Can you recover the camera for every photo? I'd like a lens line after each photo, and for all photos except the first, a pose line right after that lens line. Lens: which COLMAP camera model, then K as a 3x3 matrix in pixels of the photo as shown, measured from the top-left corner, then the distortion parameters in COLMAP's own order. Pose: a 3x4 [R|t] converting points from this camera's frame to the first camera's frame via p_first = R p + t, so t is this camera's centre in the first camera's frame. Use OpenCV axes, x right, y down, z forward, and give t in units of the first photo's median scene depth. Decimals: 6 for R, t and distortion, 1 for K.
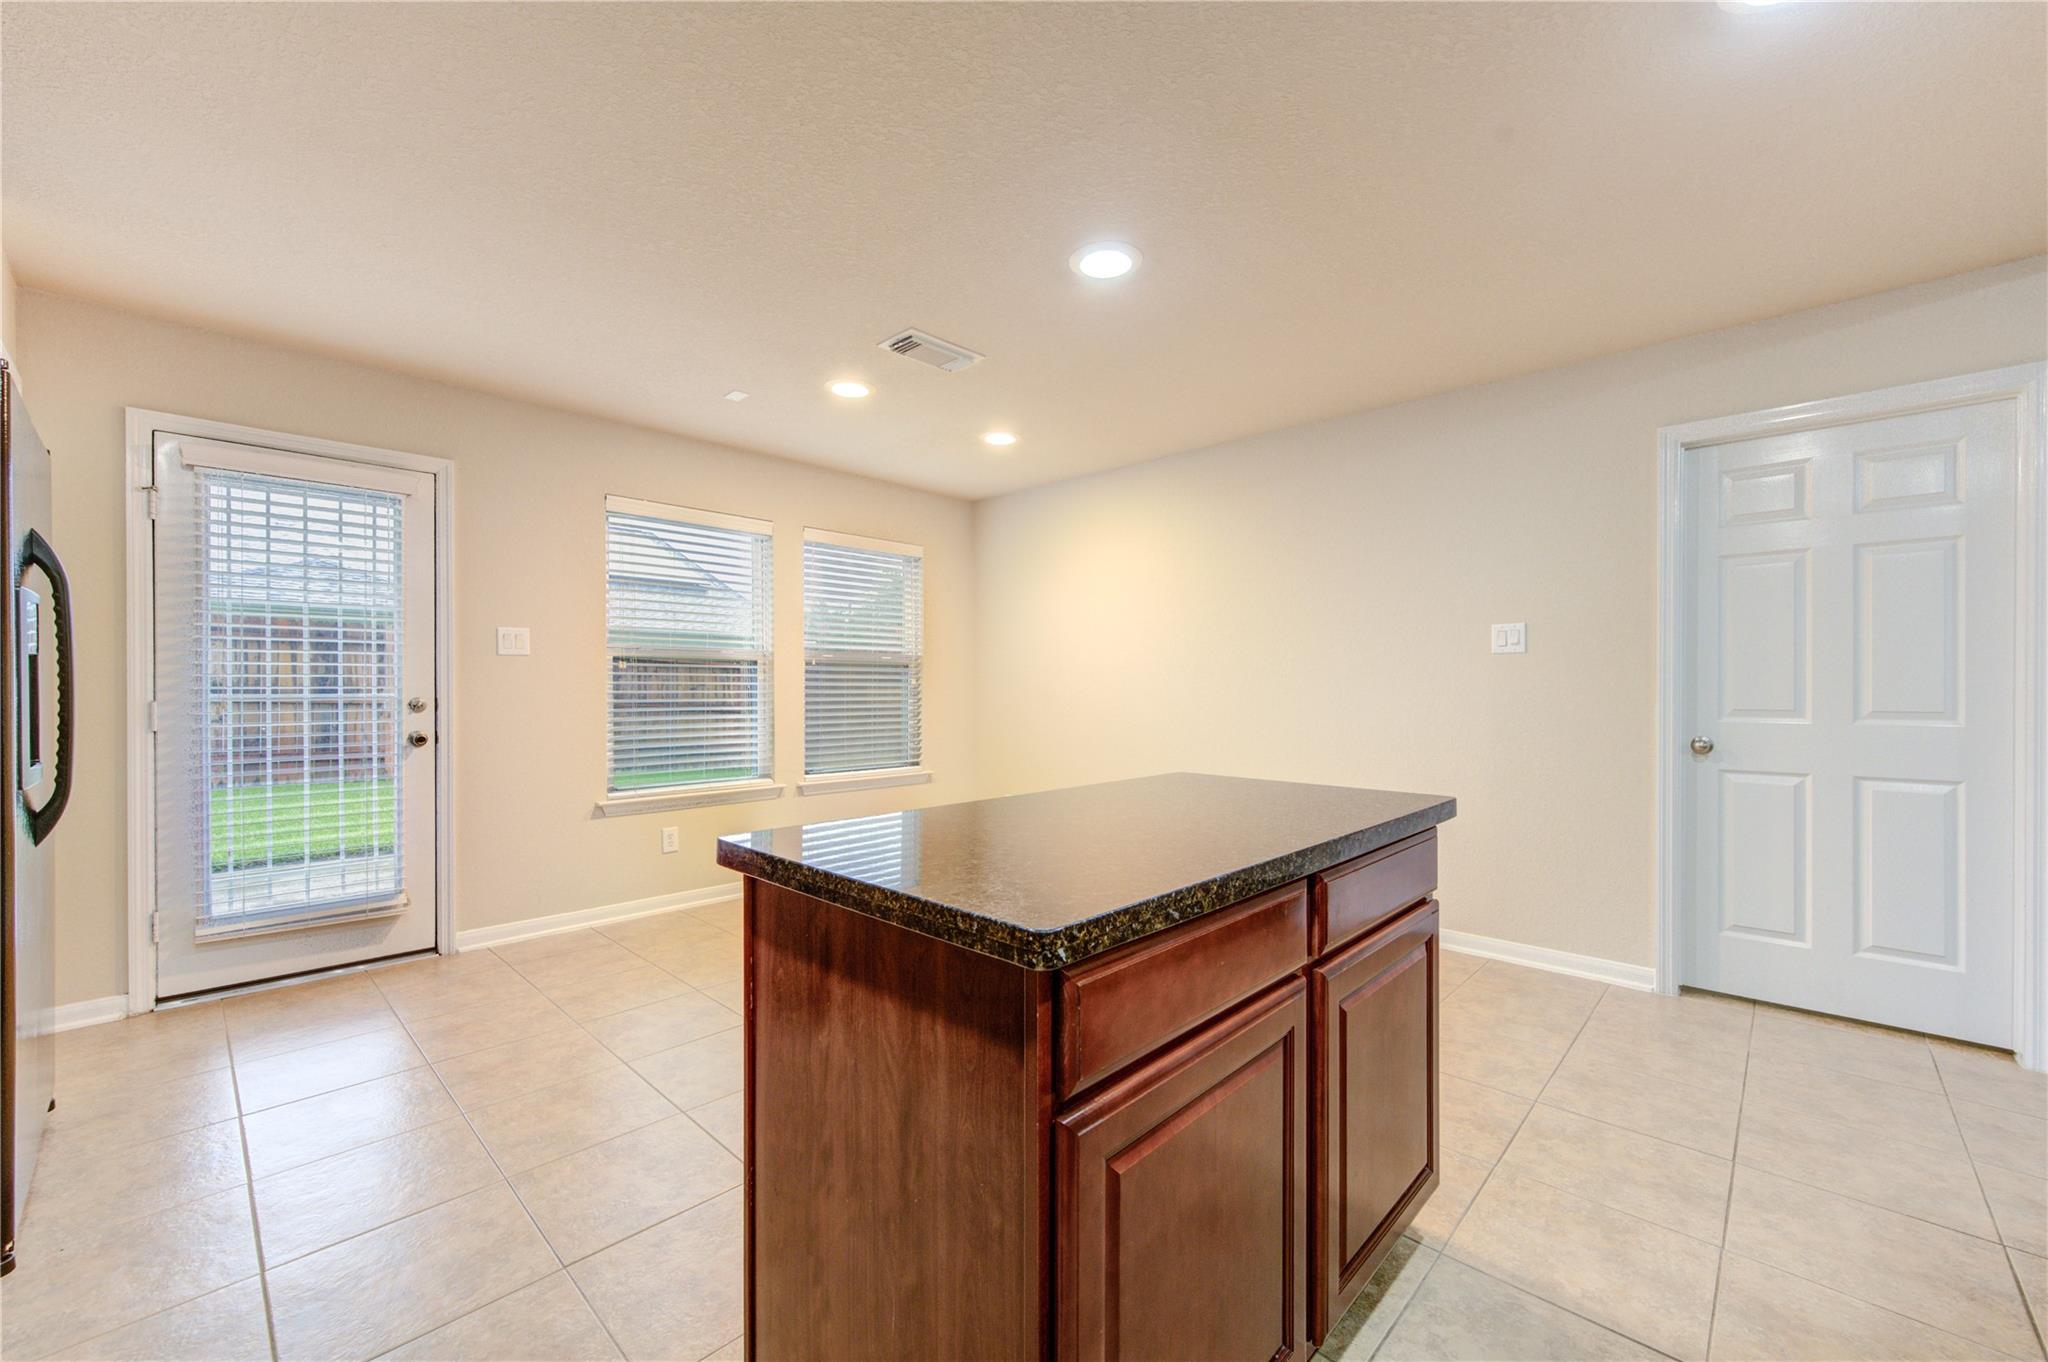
lens RADIAL K [[810.2, 0, 1030.2], [0, 810.2, 689.6], [0, 0, 1]] dist [0.001192, -0.000299]
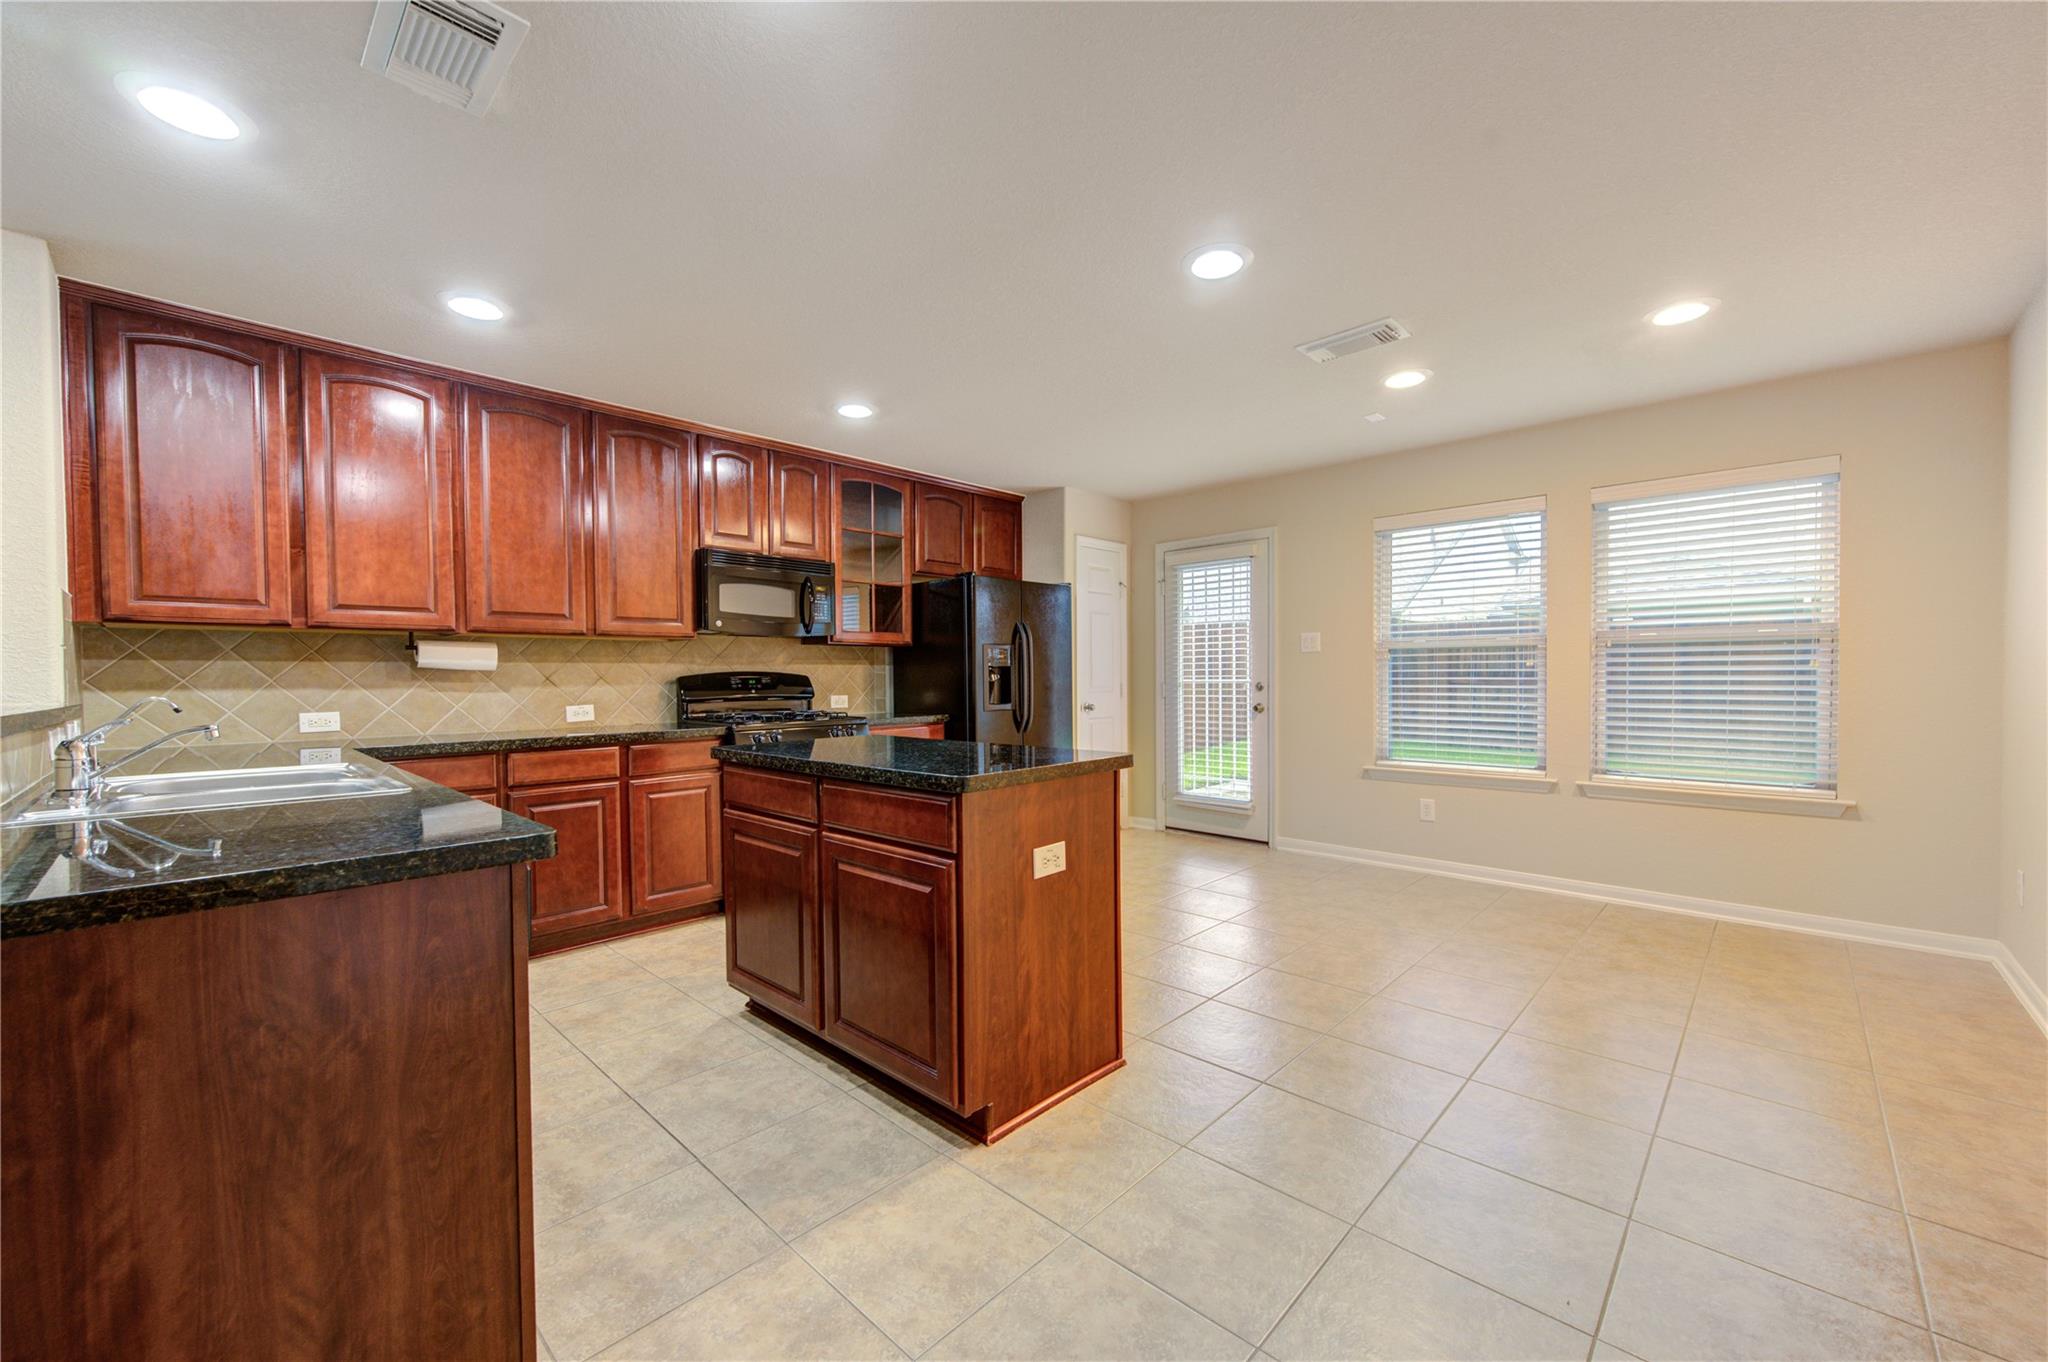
lens RADIAL K [[801.6, 0, 1028.3], [0, 801.6, 688.3], [0, 0, 1]] dist [0.002438, -0.000195]
pose [[-0.000734, 0.013860, -0.999904, 0.879478], [0.003018, 0.999899, 0.013858, -0.000915], [0.999995, -0.003007, -0.000776, 0.594717]]
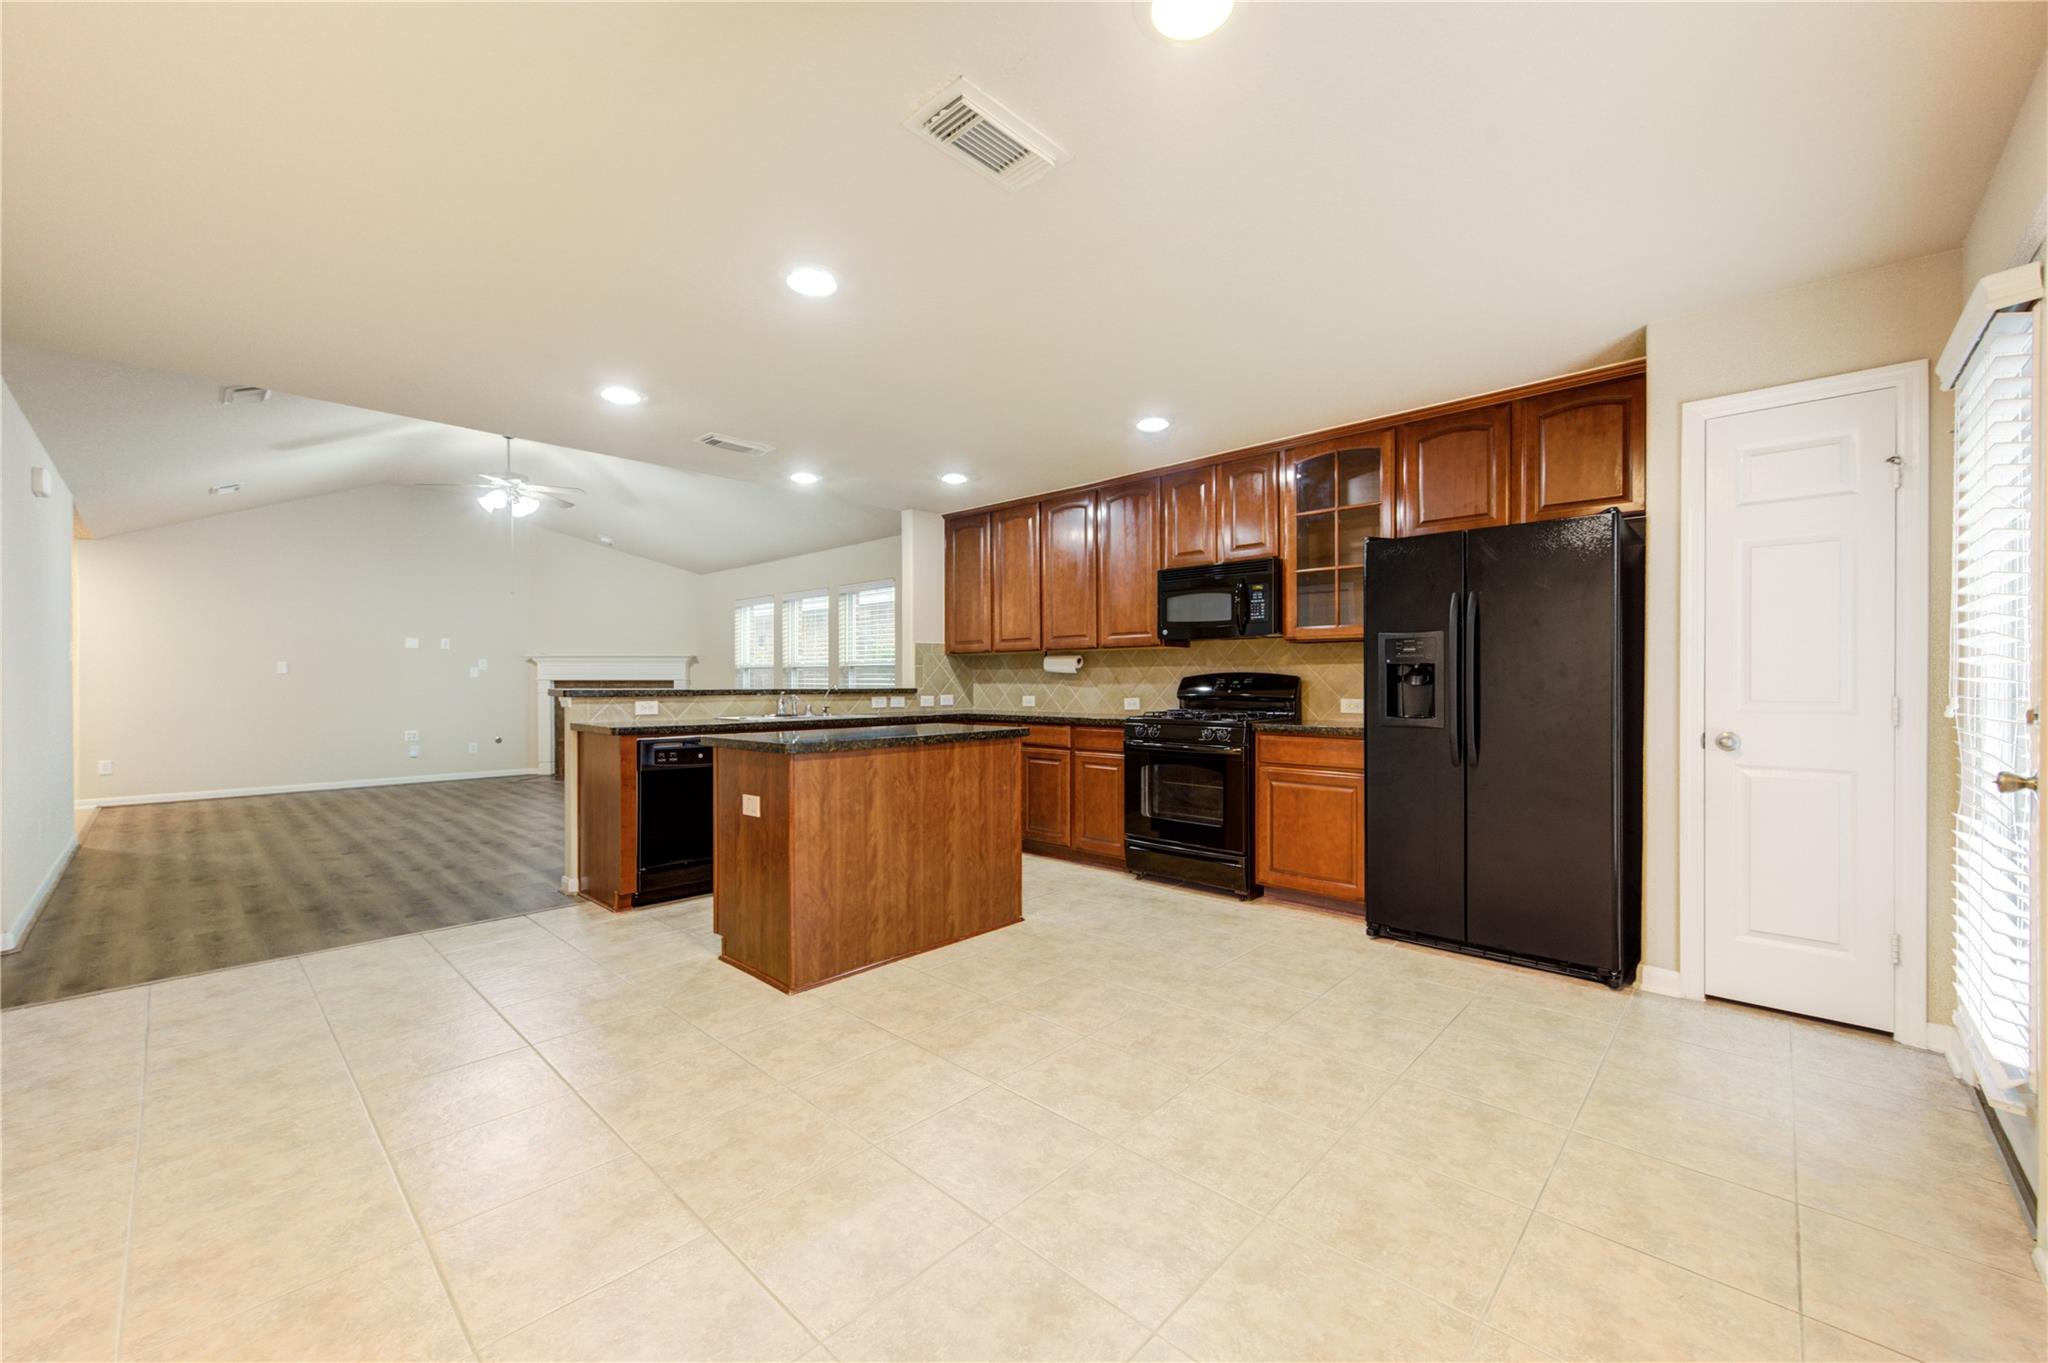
lens RADIAL K [[801.6, 0, 1028.3], [0, 801.6, 688.8], [0, 0, 1]] dist [0.002438, -0.000195]
pose [[-0.999996, 0.001077, -0.002726, -0.148192], [0.001036, 0.999887, 0.014999, -0.004789], [0.002741, 0.014996, -0.999884, 1.611609]]
